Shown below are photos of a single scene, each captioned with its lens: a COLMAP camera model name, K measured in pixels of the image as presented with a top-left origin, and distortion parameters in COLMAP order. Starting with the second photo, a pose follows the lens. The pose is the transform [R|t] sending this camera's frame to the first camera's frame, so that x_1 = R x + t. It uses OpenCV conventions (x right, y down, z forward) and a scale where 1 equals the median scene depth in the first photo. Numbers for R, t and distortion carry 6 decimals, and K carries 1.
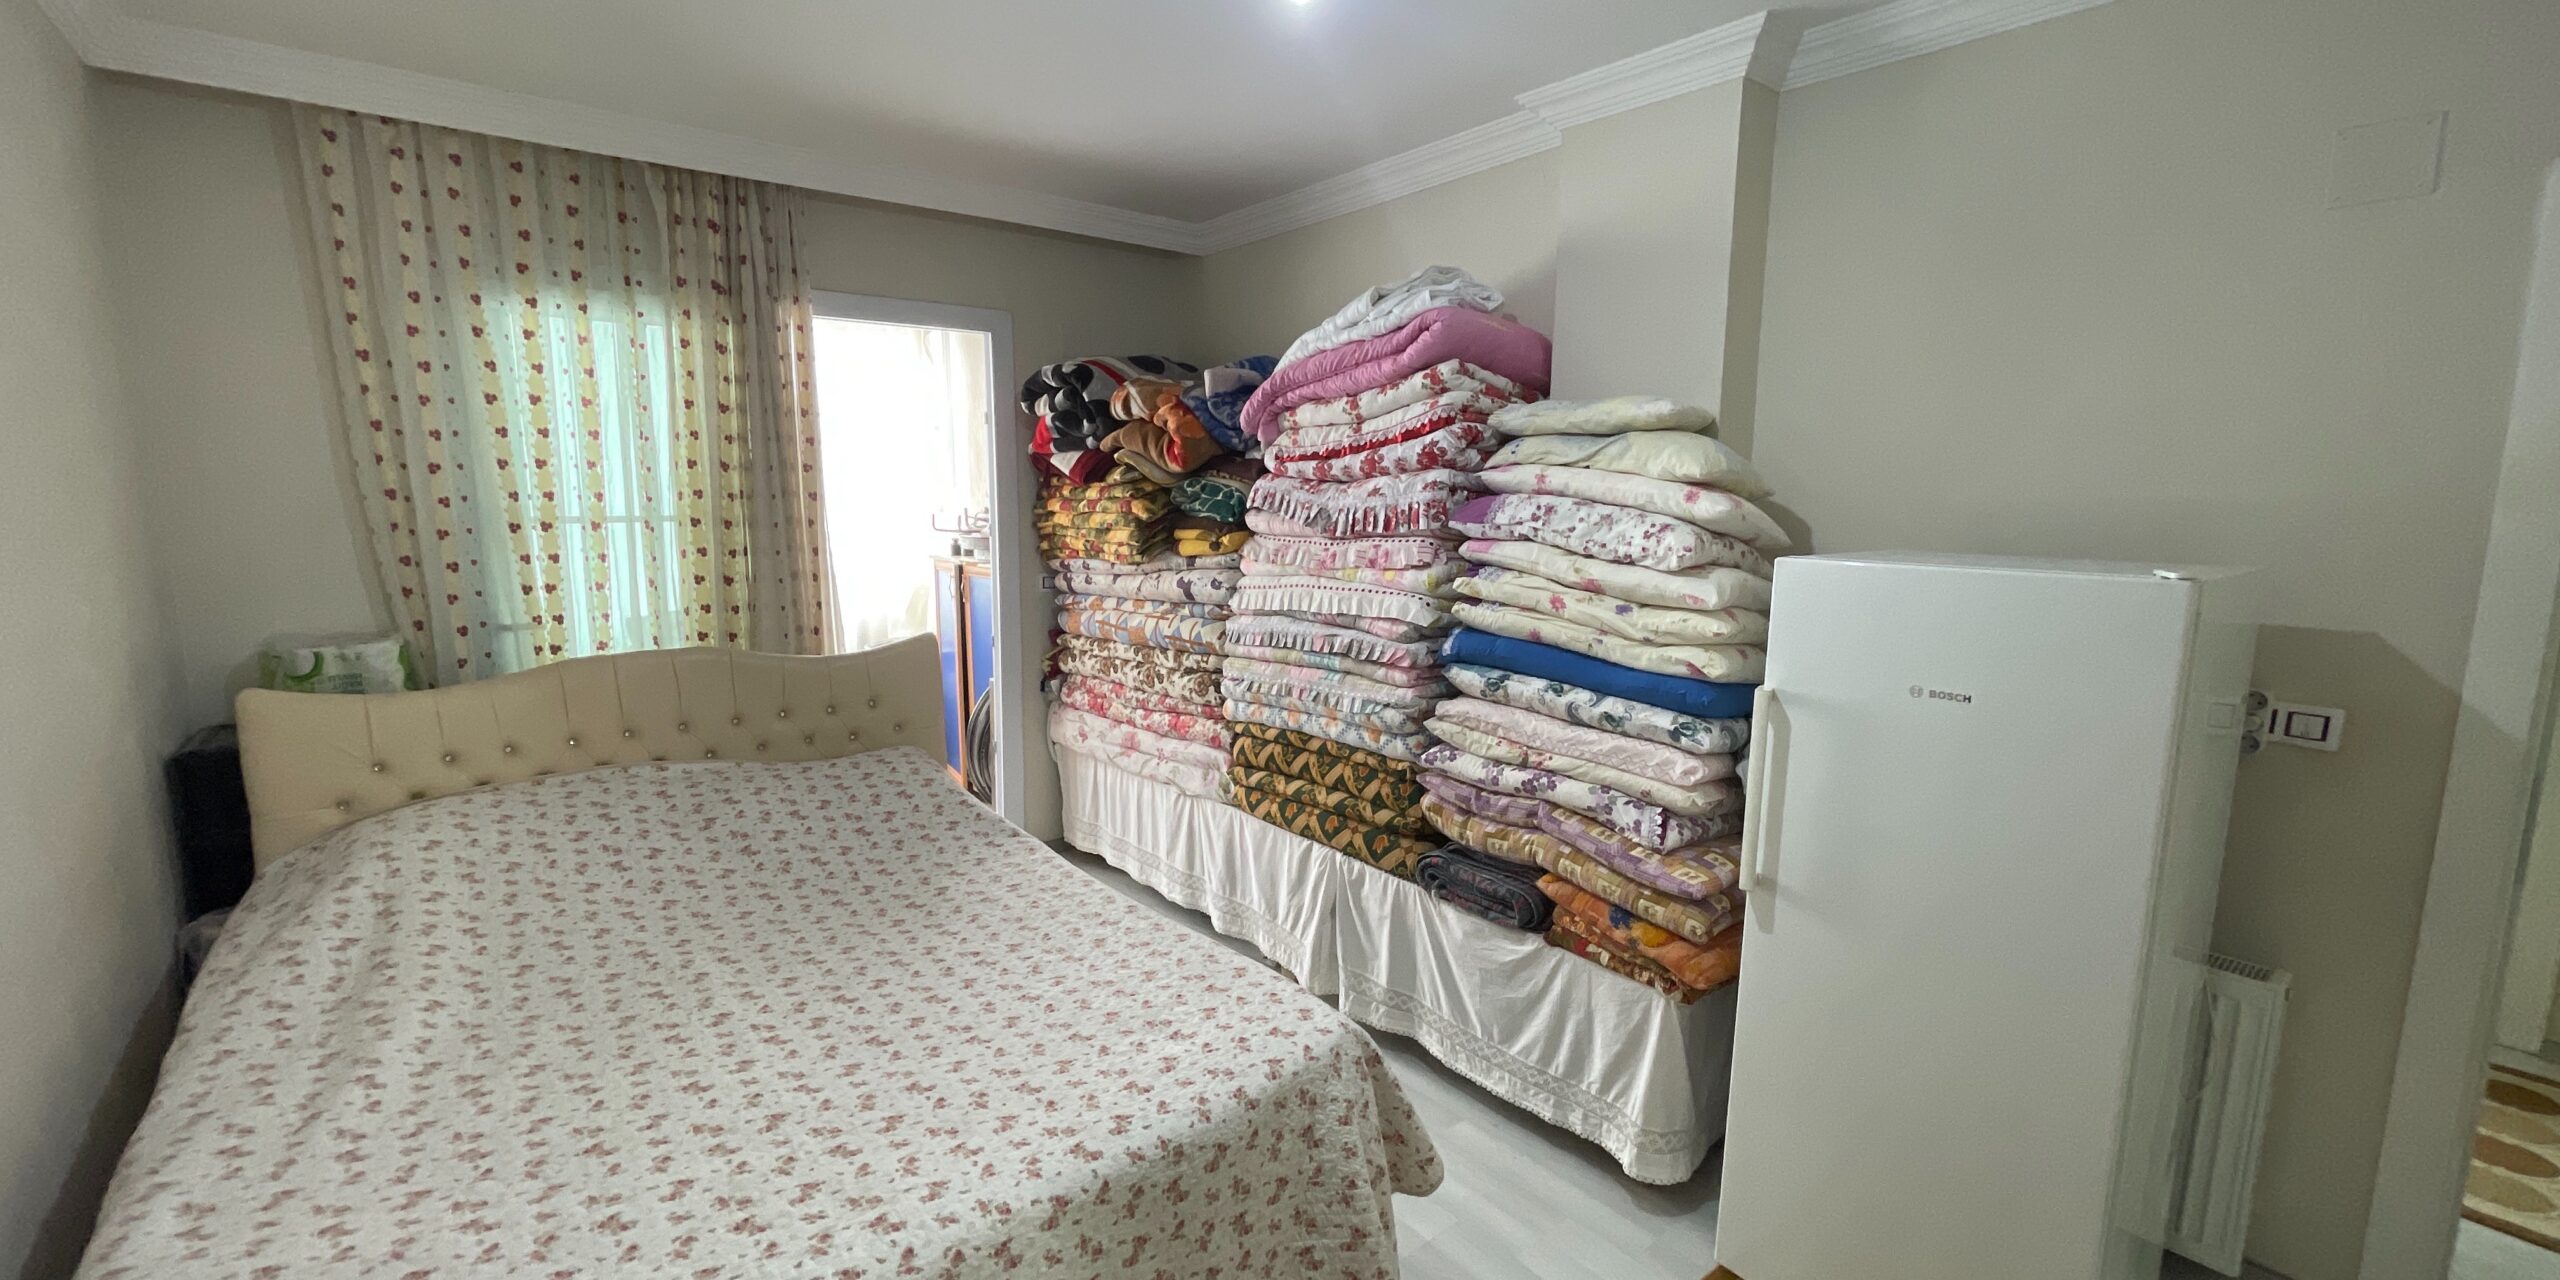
lens RADIAL K [[1024.7, 0, 1280.0], [0, 1024.7, 640.0], [0, 0, 1]] dist [-0.001397, -0.000187]
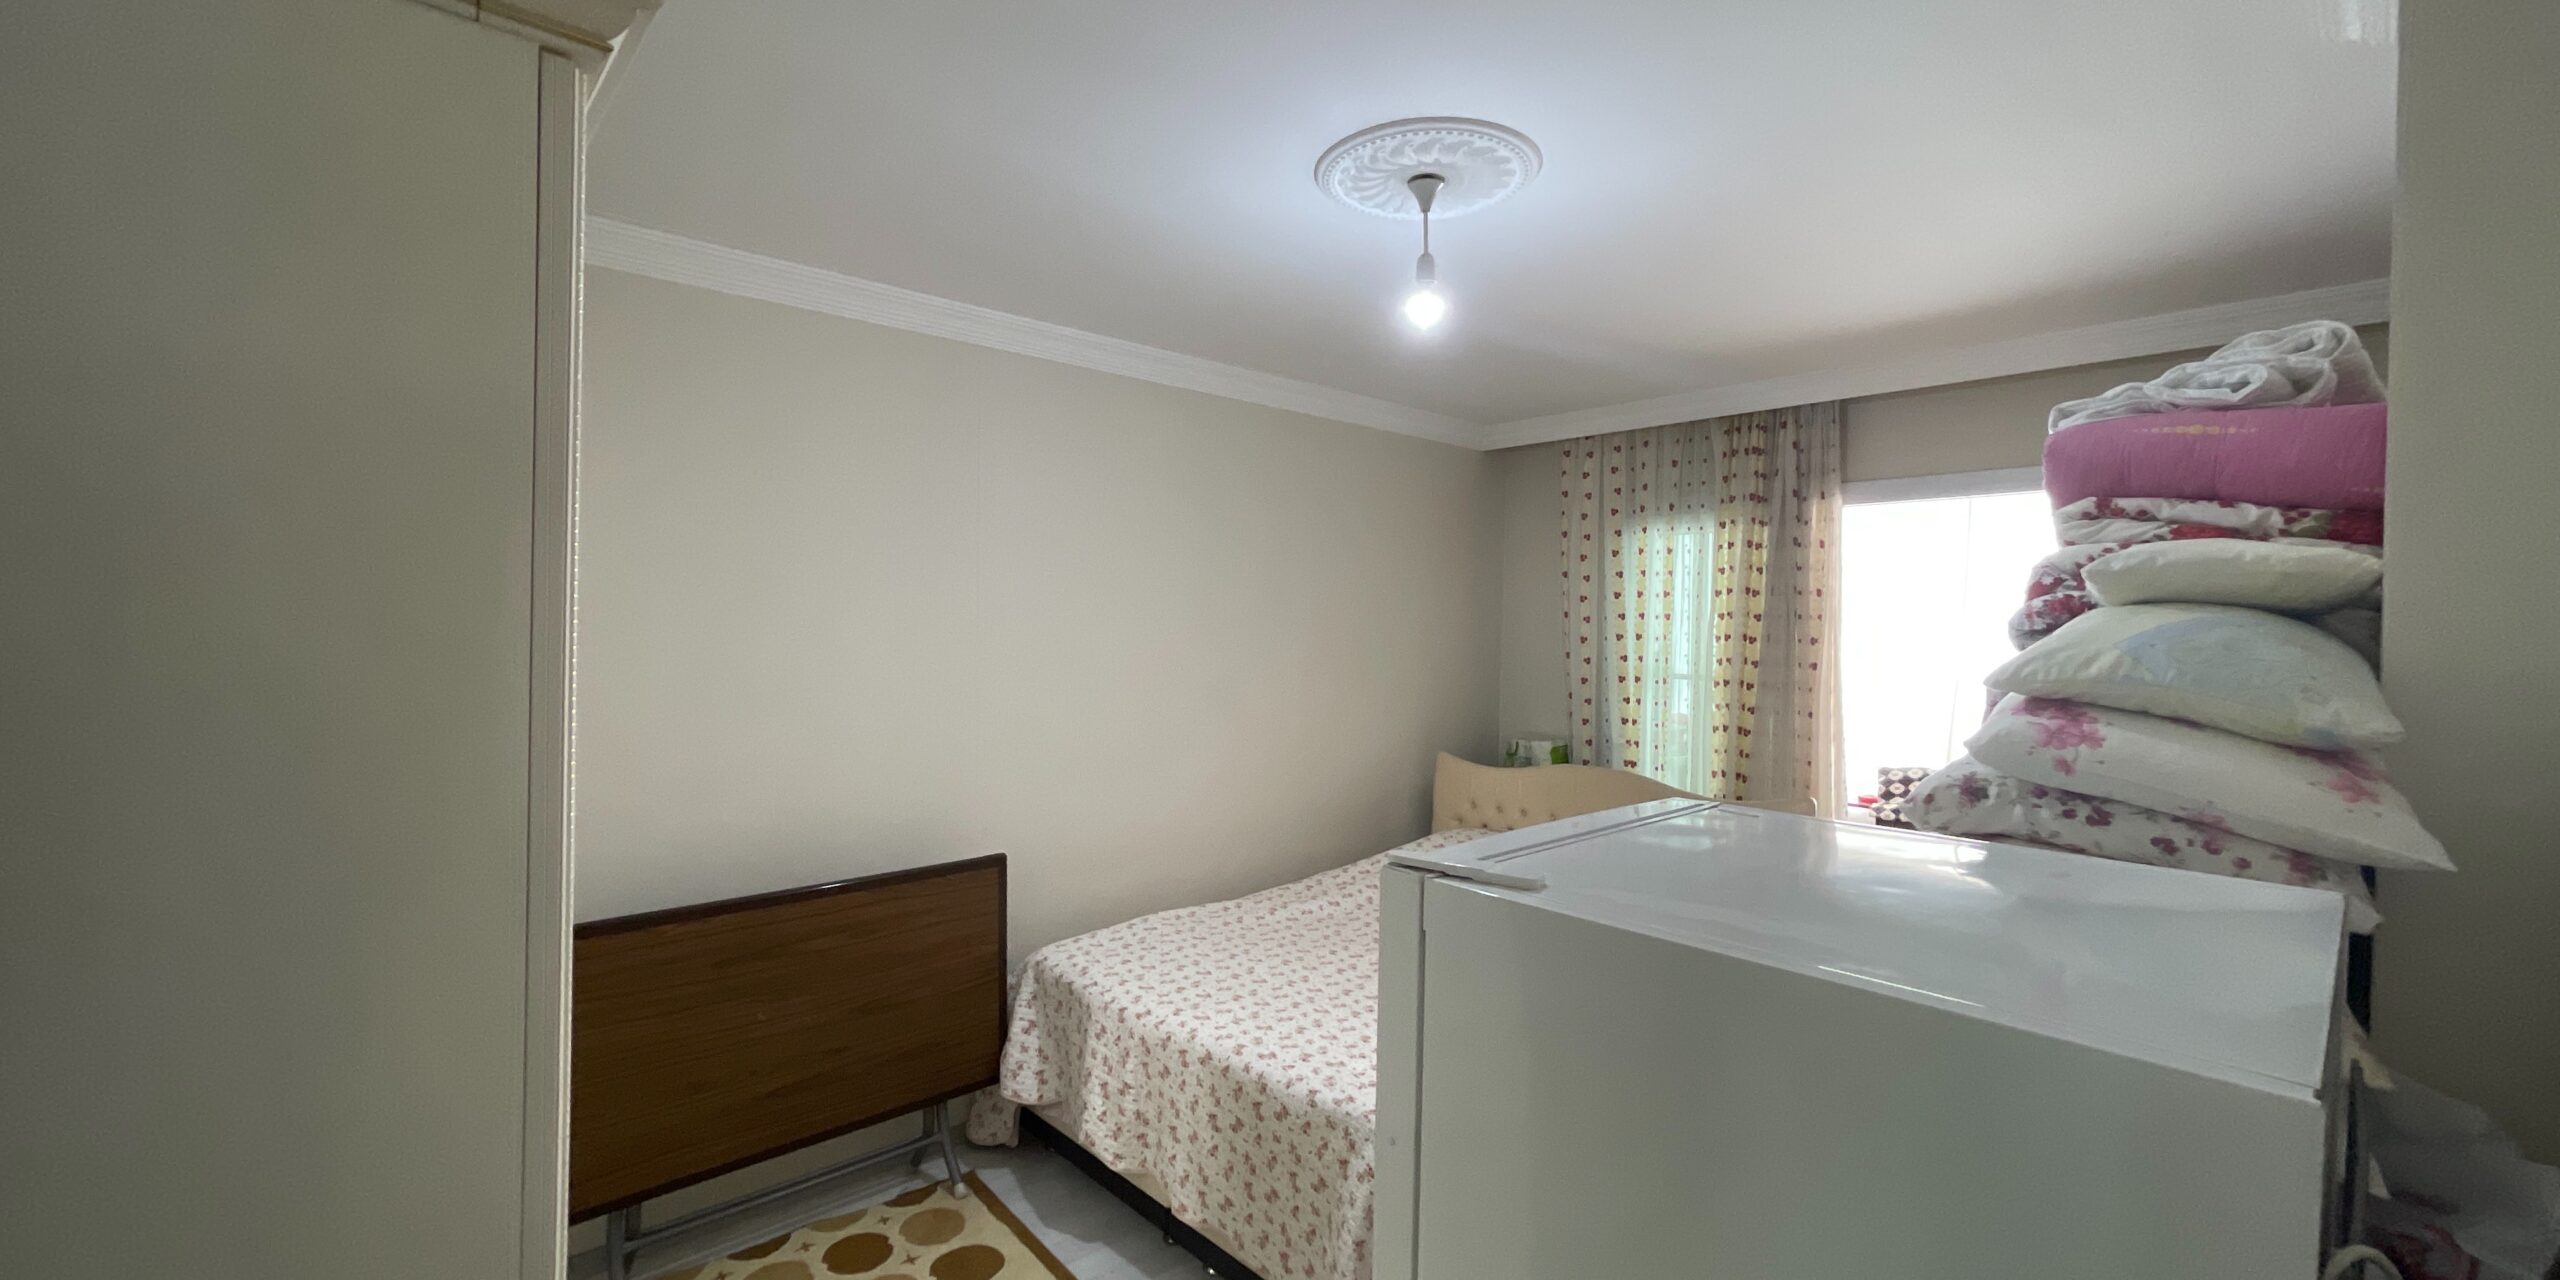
lens RADIAL K [[1024.7, 0, 1280.0], [0, 1024.7, 640.0], [0, 0, 1]] dist [-0.001397, -0.000187]
pose [[0.060049, 0.008625, -0.998158, 0.772137], [-0.161514, 0.986870, -0.001190, -0.090500], [0.985042, 0.161288, 0.060653, 0.440928]]
